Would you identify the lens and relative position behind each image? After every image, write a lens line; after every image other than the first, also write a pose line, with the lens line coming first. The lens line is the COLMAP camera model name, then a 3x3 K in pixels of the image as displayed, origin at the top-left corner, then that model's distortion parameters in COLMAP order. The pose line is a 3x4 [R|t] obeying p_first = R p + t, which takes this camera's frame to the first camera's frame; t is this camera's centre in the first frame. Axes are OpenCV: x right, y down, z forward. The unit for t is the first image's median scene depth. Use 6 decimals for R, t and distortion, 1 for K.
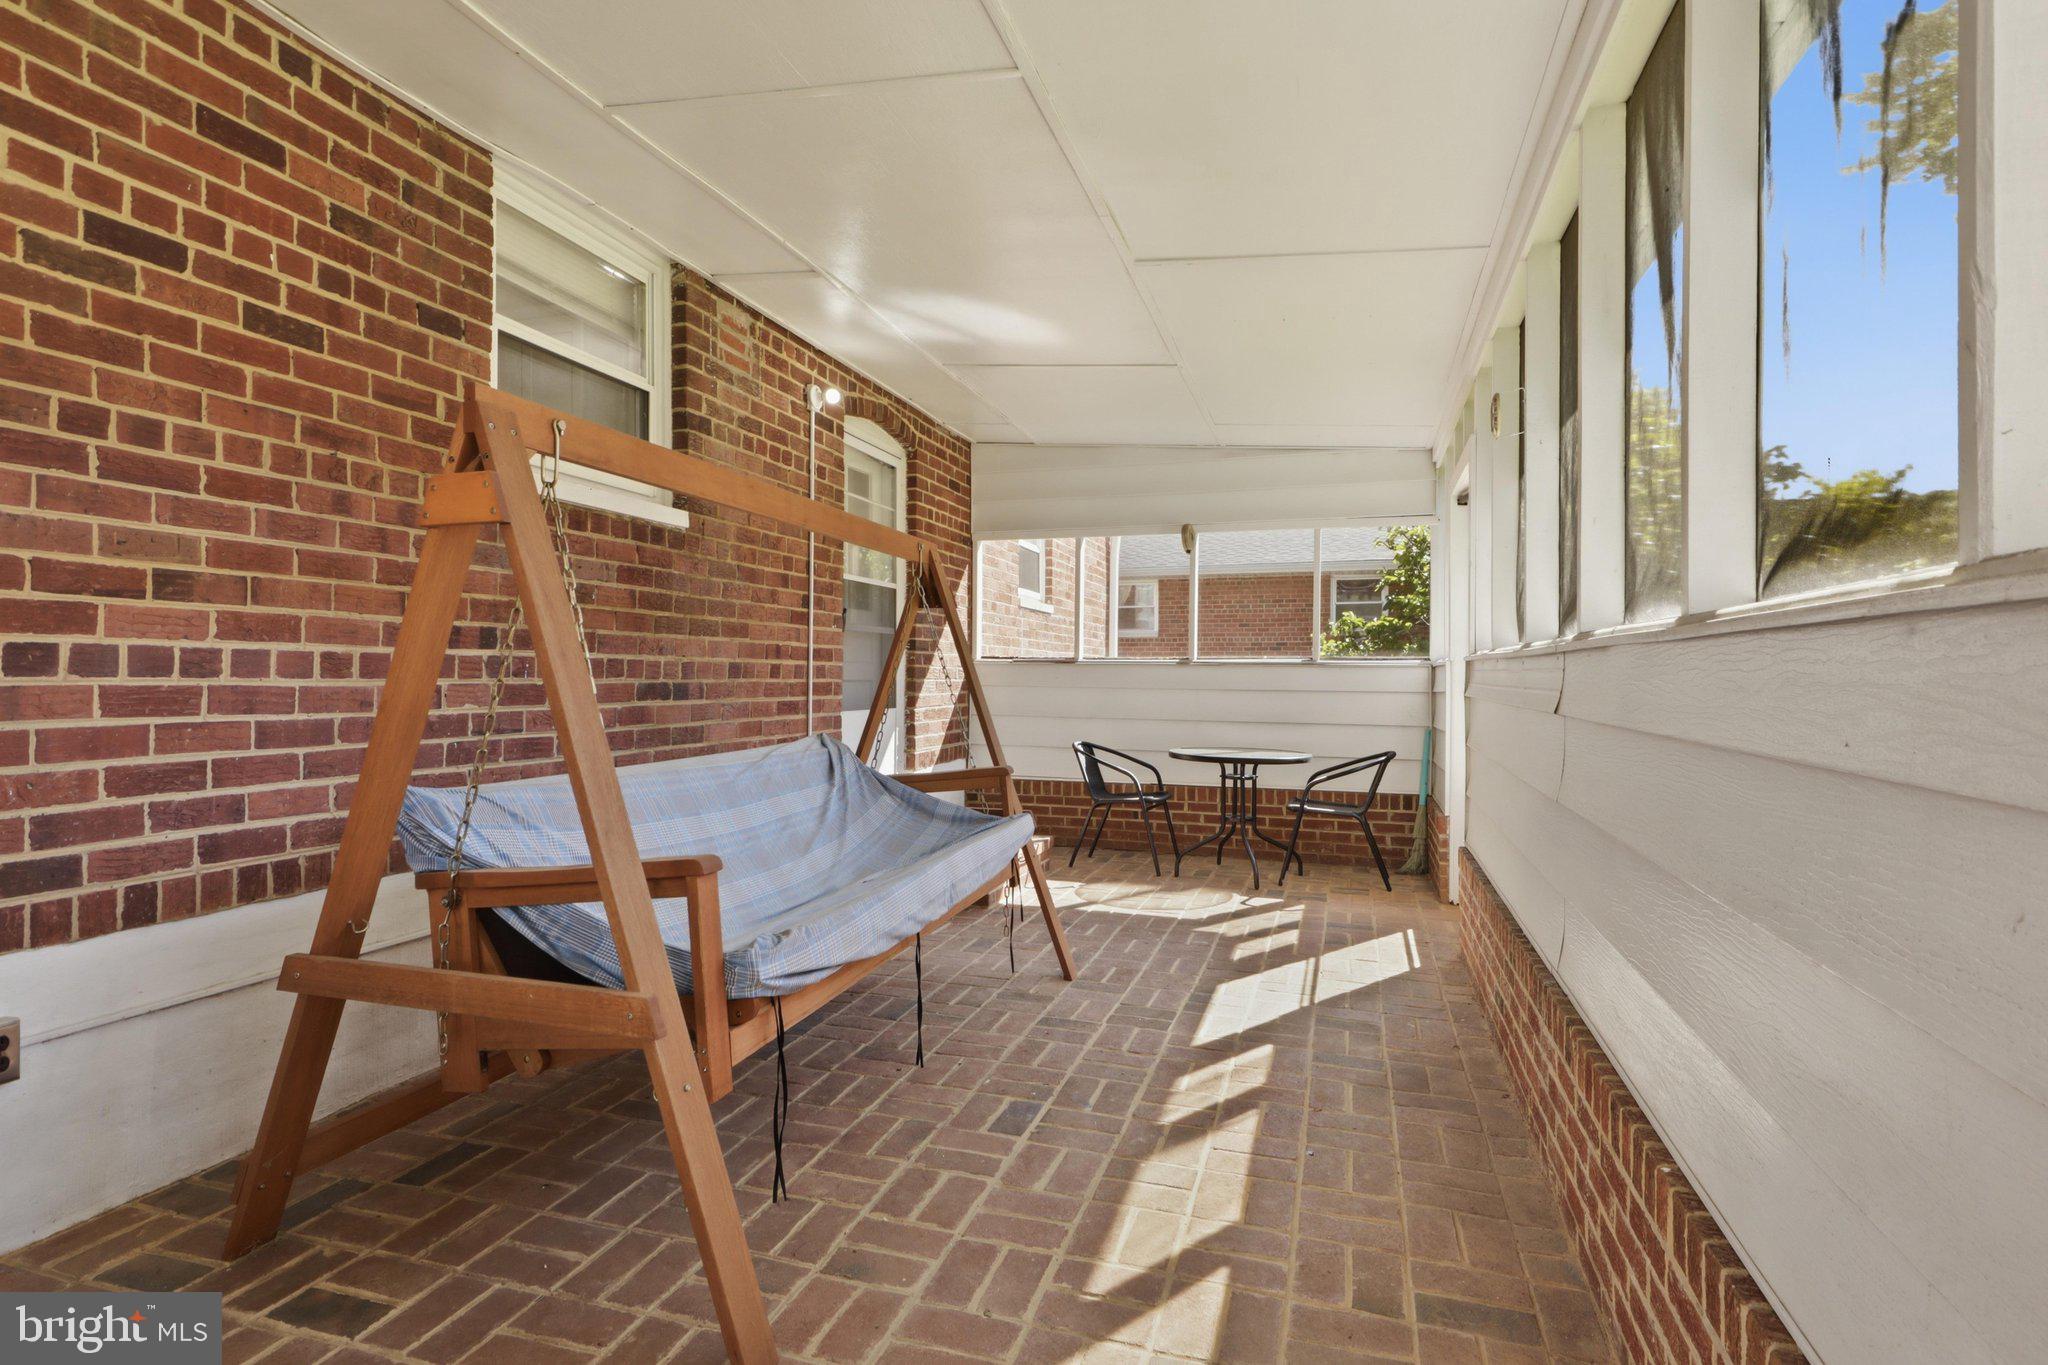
lens RADIAL K [[1031.6, 0, 1022.4], [0, 1031.6, 676.2], [0, 0, 1]] dist [0.021343, -0.000289]
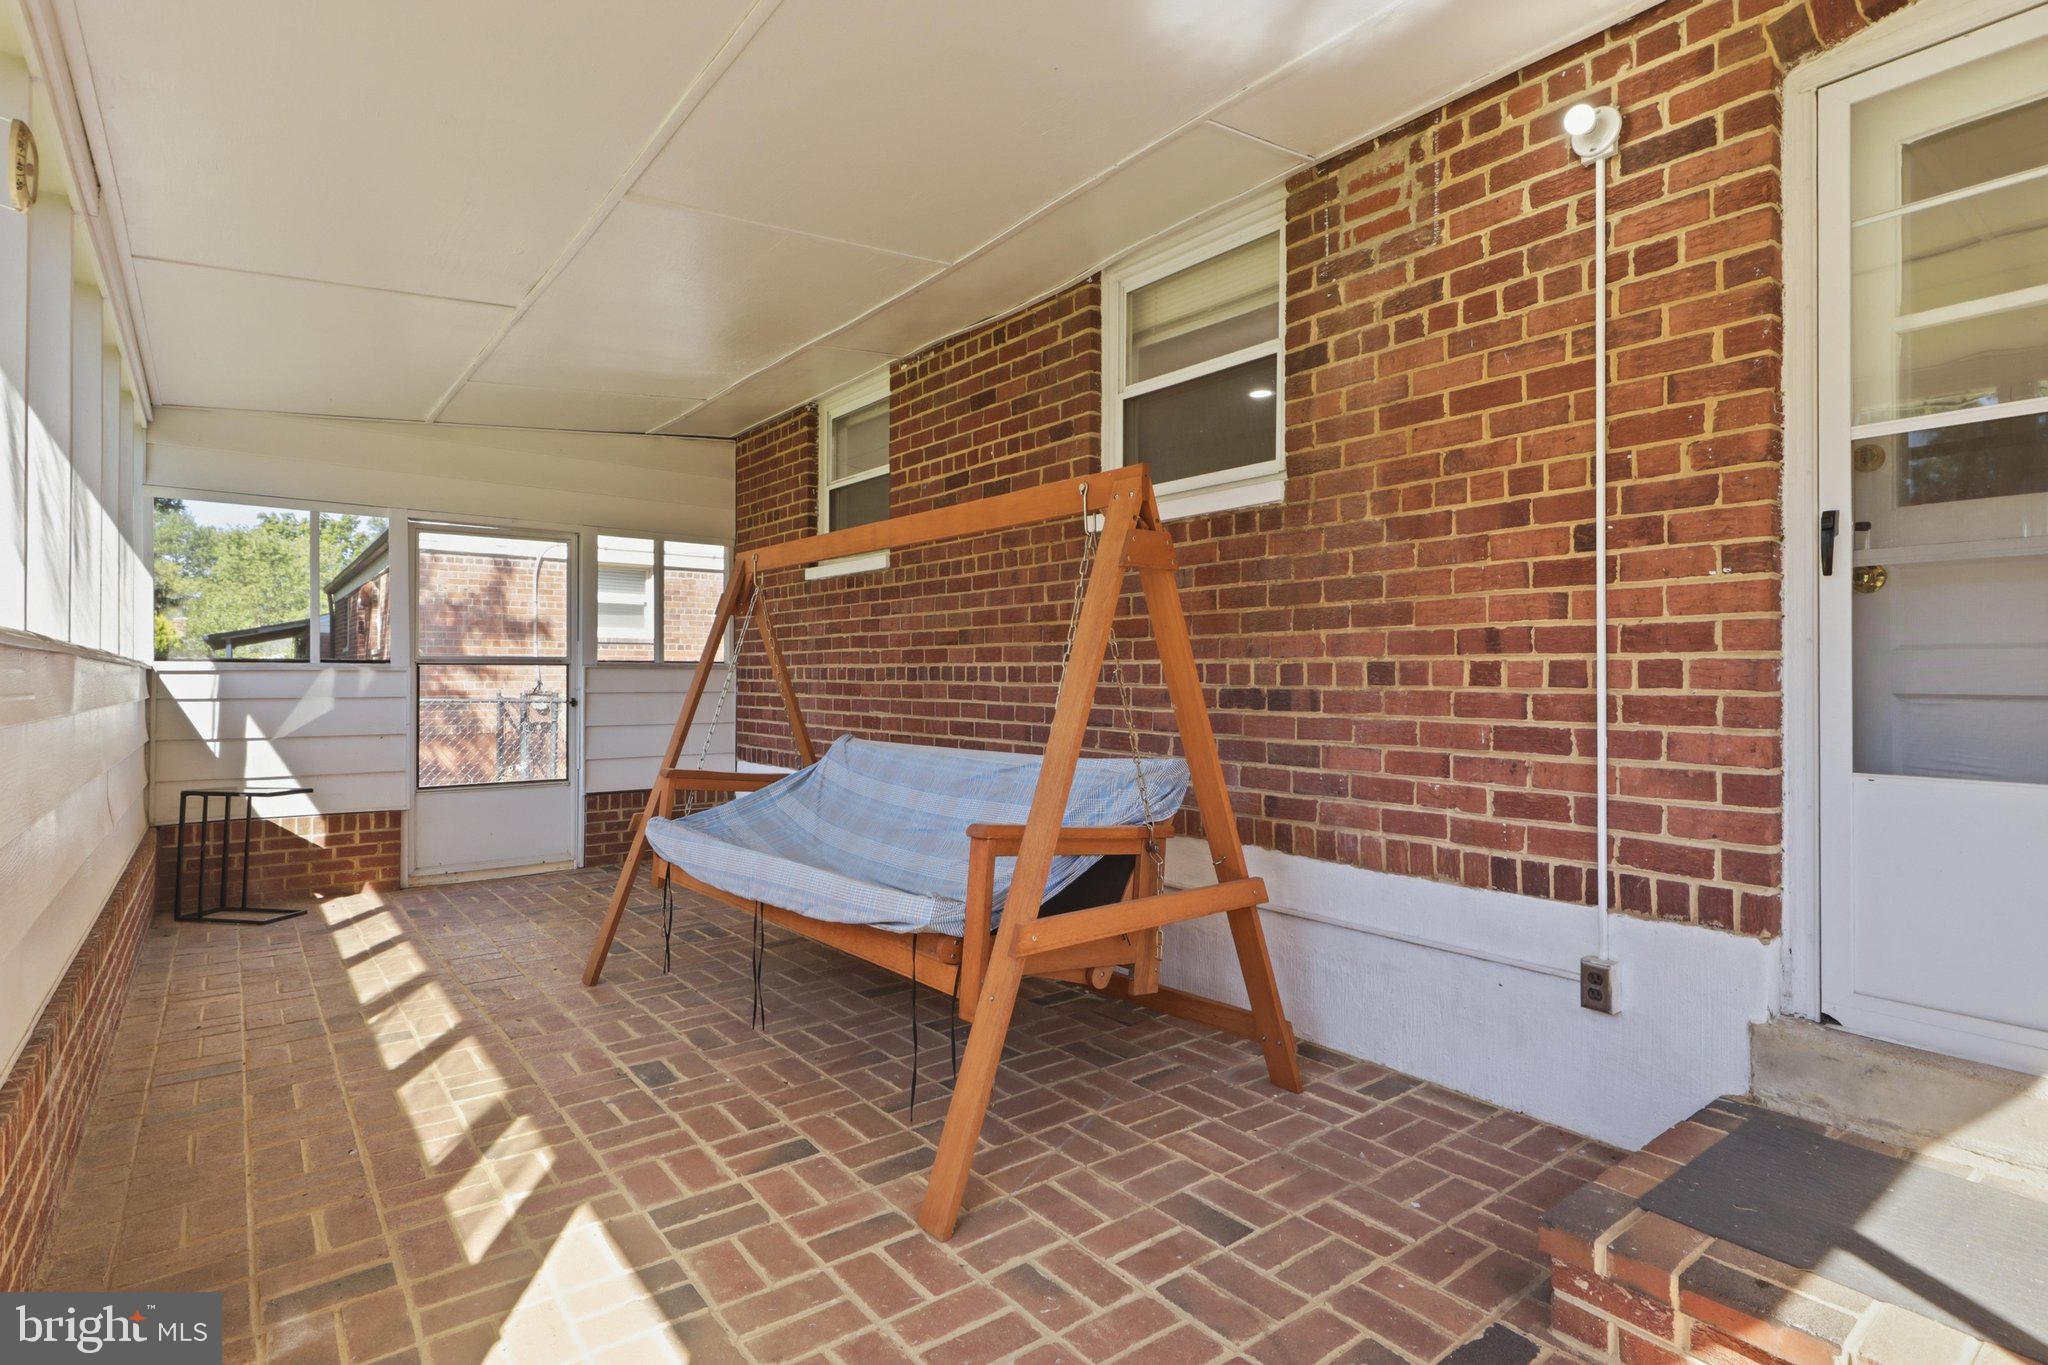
lens RADIAL K [[1017.0, 0, 1027.0], [0, 1017.0, 666.9], [0, 0, 1]] dist [0.006588, -0.000196]
pose [[-0.563460, -0.014010, -0.826024, 0.601675], [-0.003622, 0.999888, -0.014489, 0.000969], [0.826135, -0.005172, -0.563448, 1.723307]]
